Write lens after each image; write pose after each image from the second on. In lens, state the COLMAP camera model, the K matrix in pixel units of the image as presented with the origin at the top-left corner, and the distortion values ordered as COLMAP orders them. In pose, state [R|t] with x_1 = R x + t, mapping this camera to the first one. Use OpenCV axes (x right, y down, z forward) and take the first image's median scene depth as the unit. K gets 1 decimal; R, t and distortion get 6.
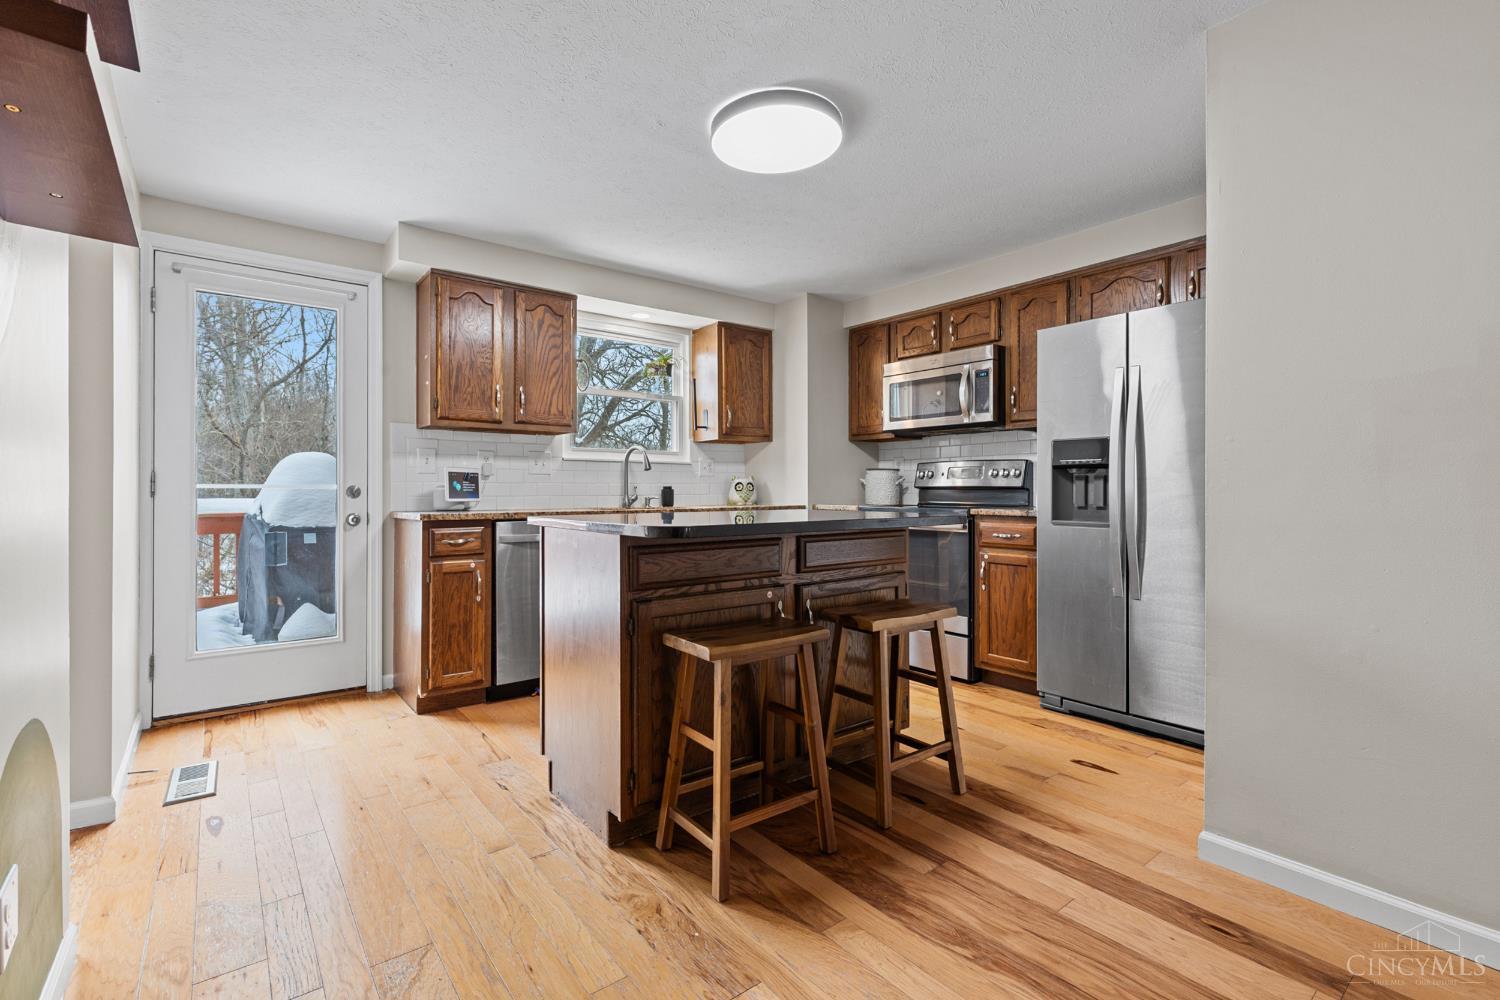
lens RADIAL K [[670.3, 0, 742.1], [0, 670.3, 492.5], [0, 0, 1]] dist [0.006583, -0.001505]
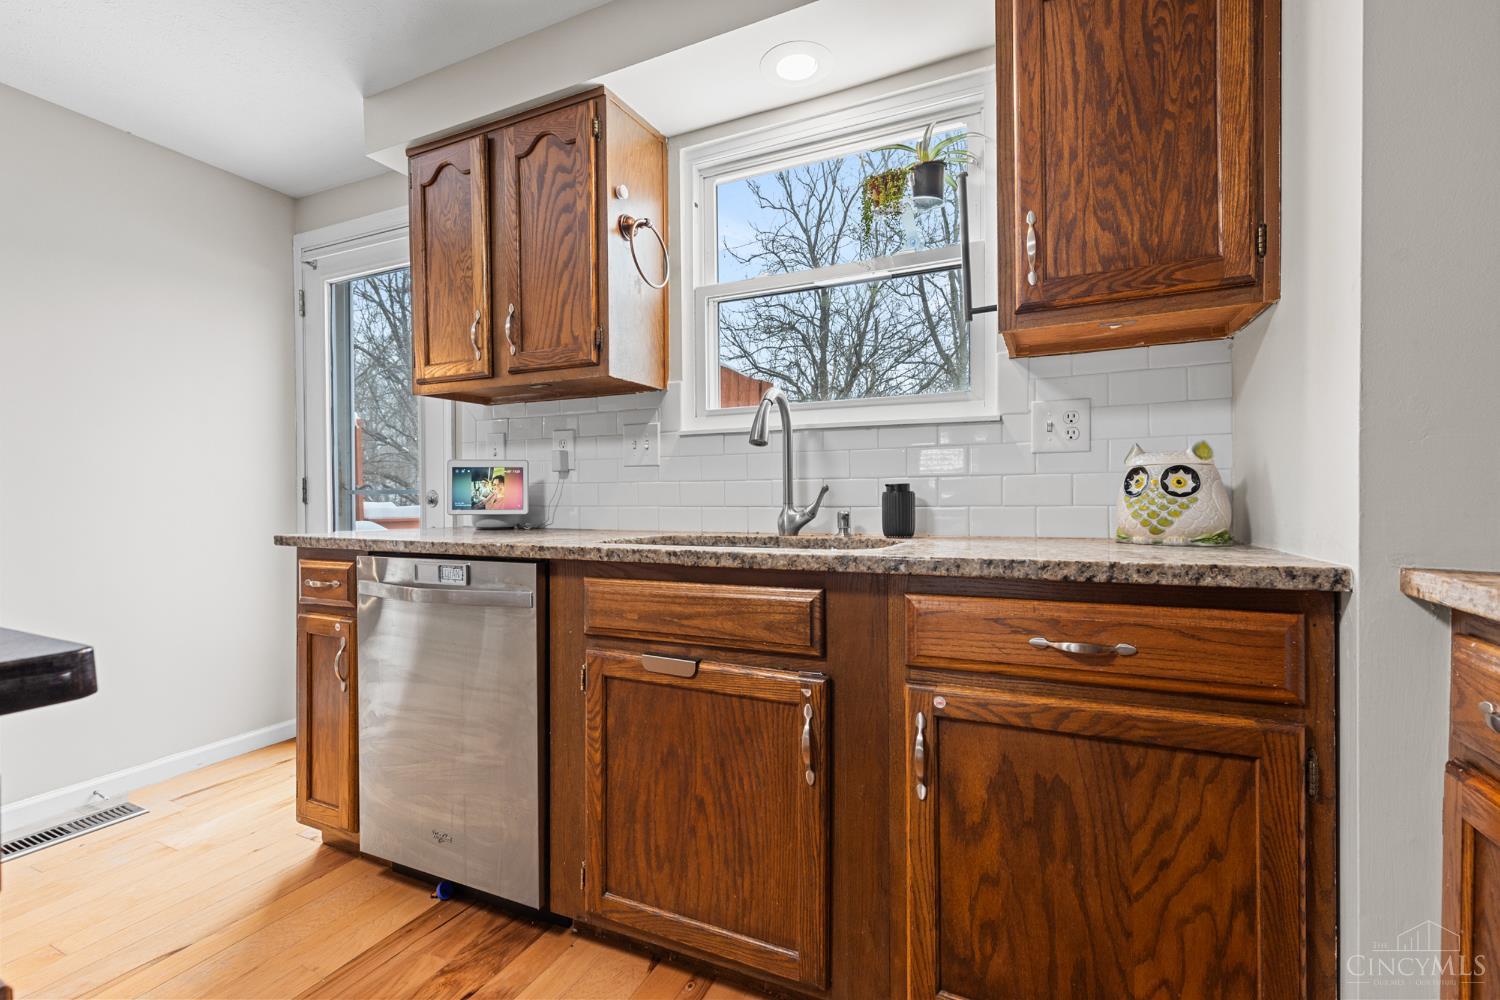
lens RADIAL K [[670.3, 0, 741.8], [0, 670.3, 502.4], [0, 0, 1]] dist [0.006583, -0.001505]
pose [[0.447151, 0.009674, -0.894406, 0.242268], [0.002912, 0.999920, 0.012271, -0.004800], [0.894454, -0.008091, 0.447087, 0.941448]]
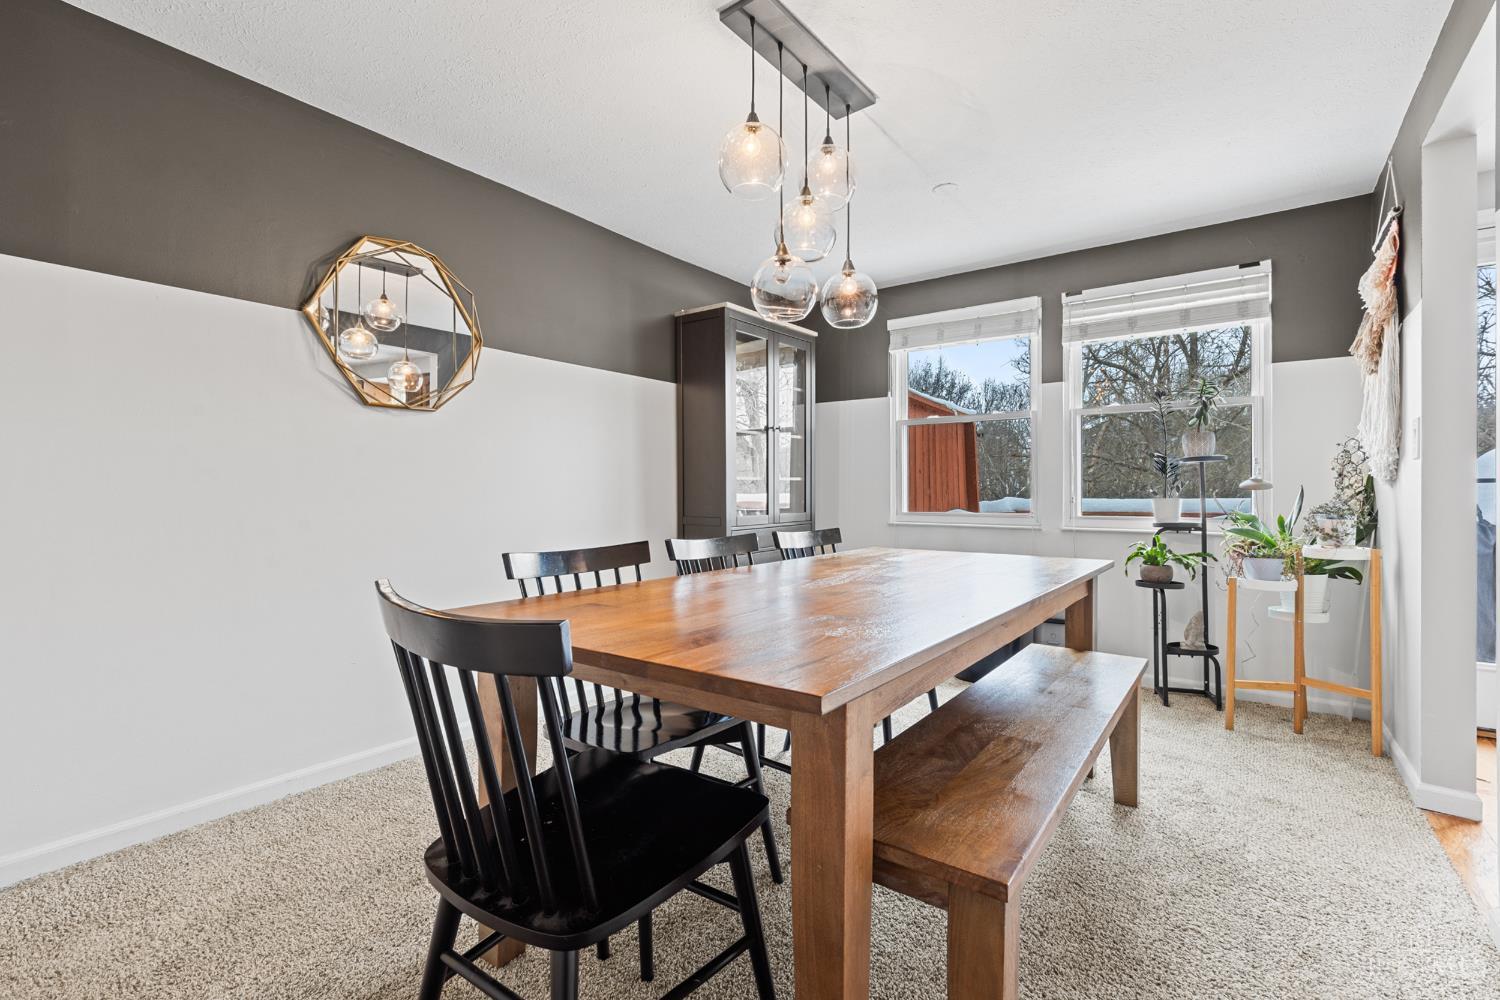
lens RADIAL K [[670.3, 0, 748.3], [0, 670.3, 497.4], [0, 0, 1]] dist [0.006583, -0.001505]
pose [[0.261471, 0.005382, -0.965196, -0.159285], [0.000988, 0.999982, 0.005844, 0.005876], [0.965211, -0.002482, 0.261462, -0.165957]]
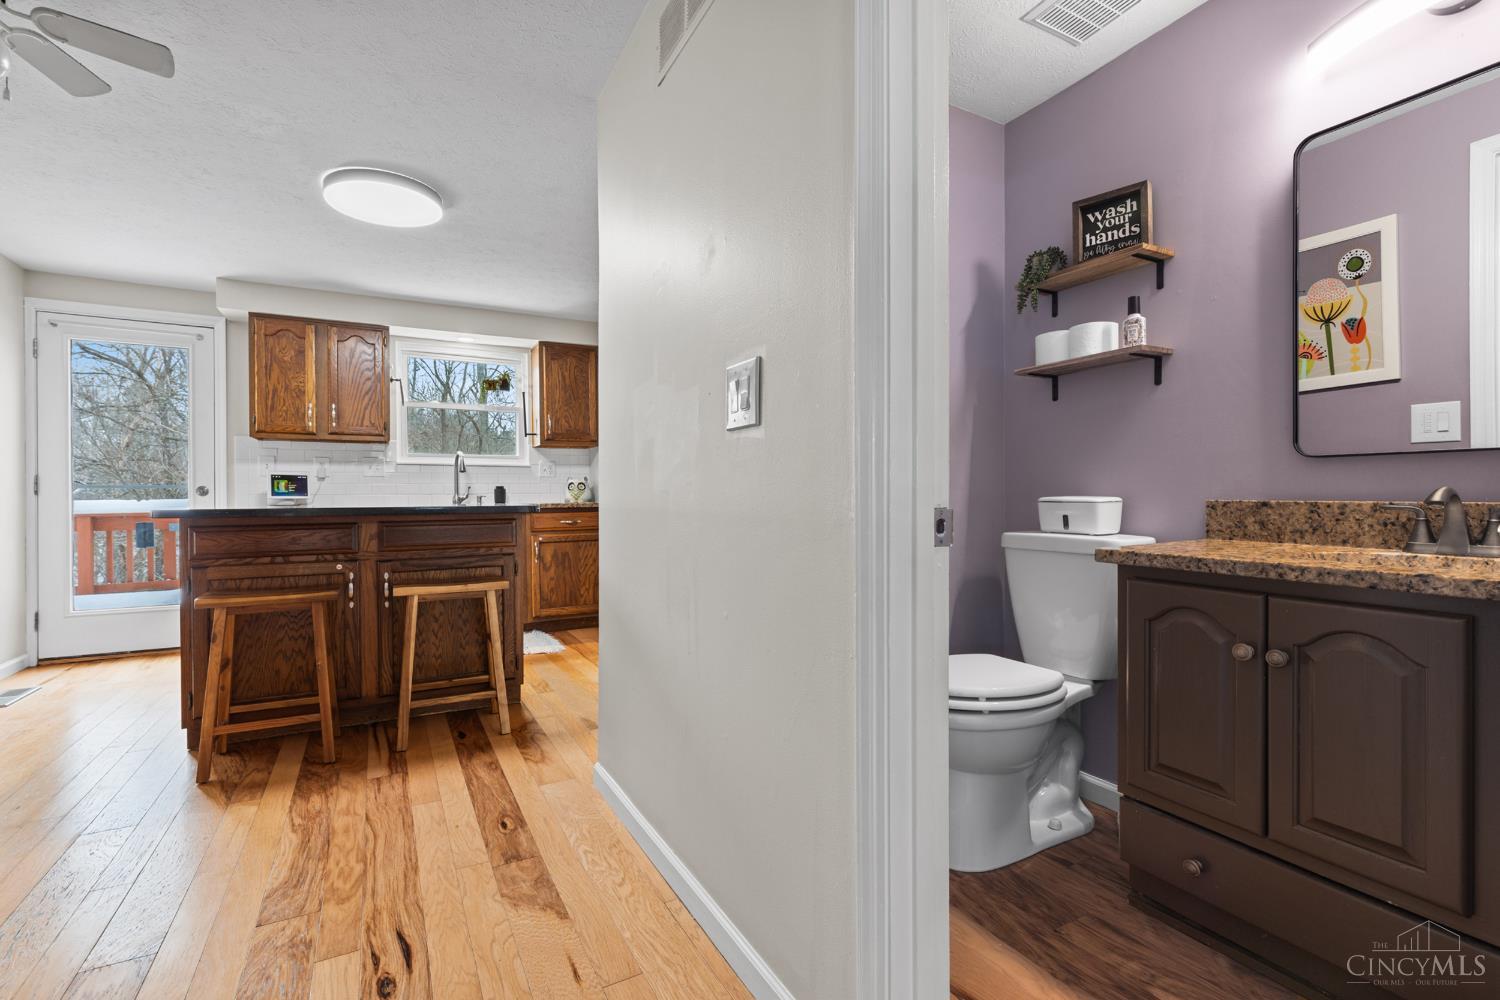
lens RADIAL K [[670.3, 0, 743.9], [0, 670.3, 498.7], [0, 0, 1]] dist [0.006583, -0.001505]
pose [[0.986520, -0.003253, -0.163611, 0.615171], [0.003737, 0.999990, 0.002651, 0.013426], [0.163600, -0.003227, 0.986521, -0.081383]]
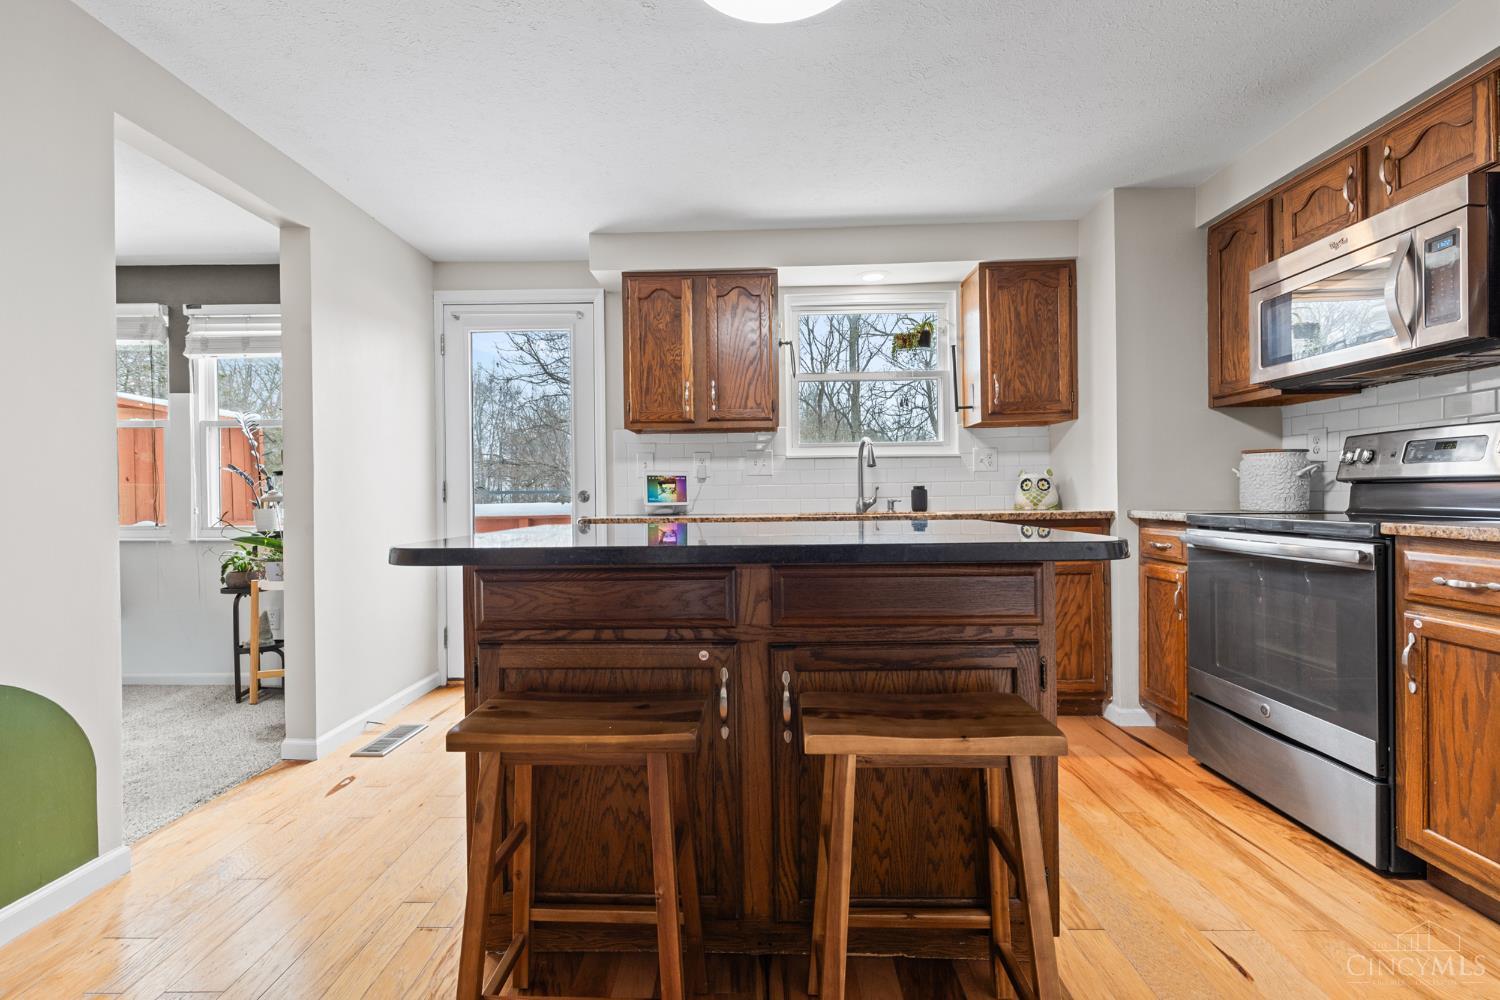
lens RADIAL K [[670.3, 0, 745.5], [0, 670.3, 497.5], [0, 0, 1]] dist [0.006583, -0.001505]
pose [[0.772935, -0.005471, -0.634462, 0.293656], [0.010174, 0.999941, 0.003771, -0.000772], [0.634404, -0.009370, 0.772945, 0.322480]]
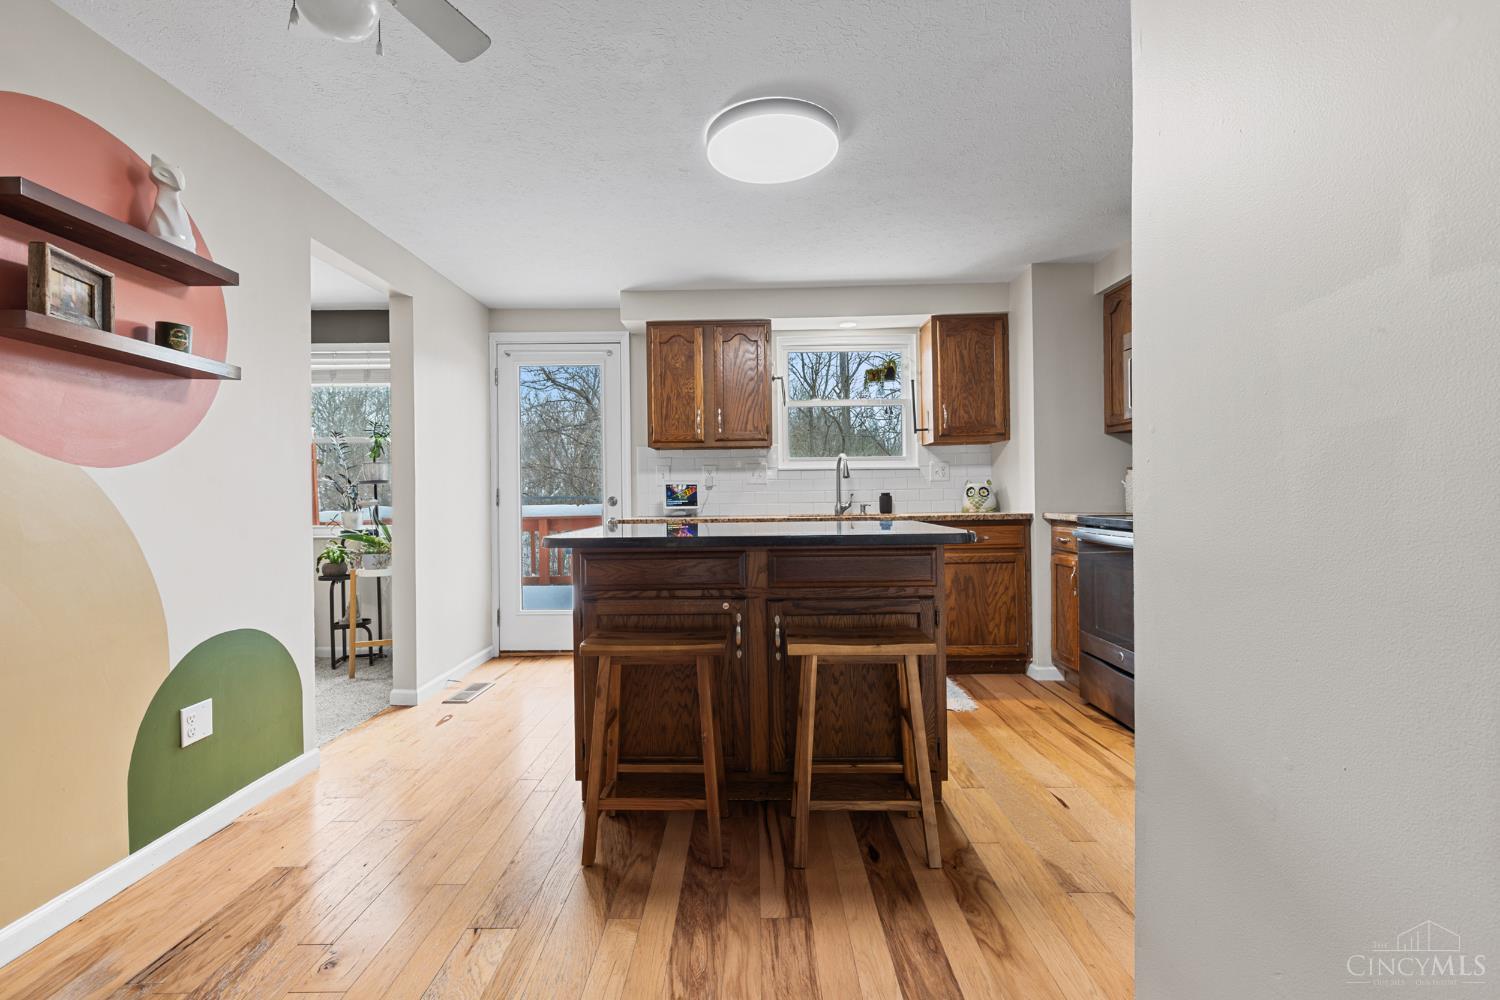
lens RADIAL K [[670.3, 0, 747.5], [0, 670.3, 497.1], [0, 0, 1]] dist [0.006583, -0.001505]
pose [[0.781560, -0.006179, -0.623799, 0.431391], [0.010408, 0.999941, 0.003135, -0.010411], [0.623743, -0.008943, 0.781579, 0.134750]]
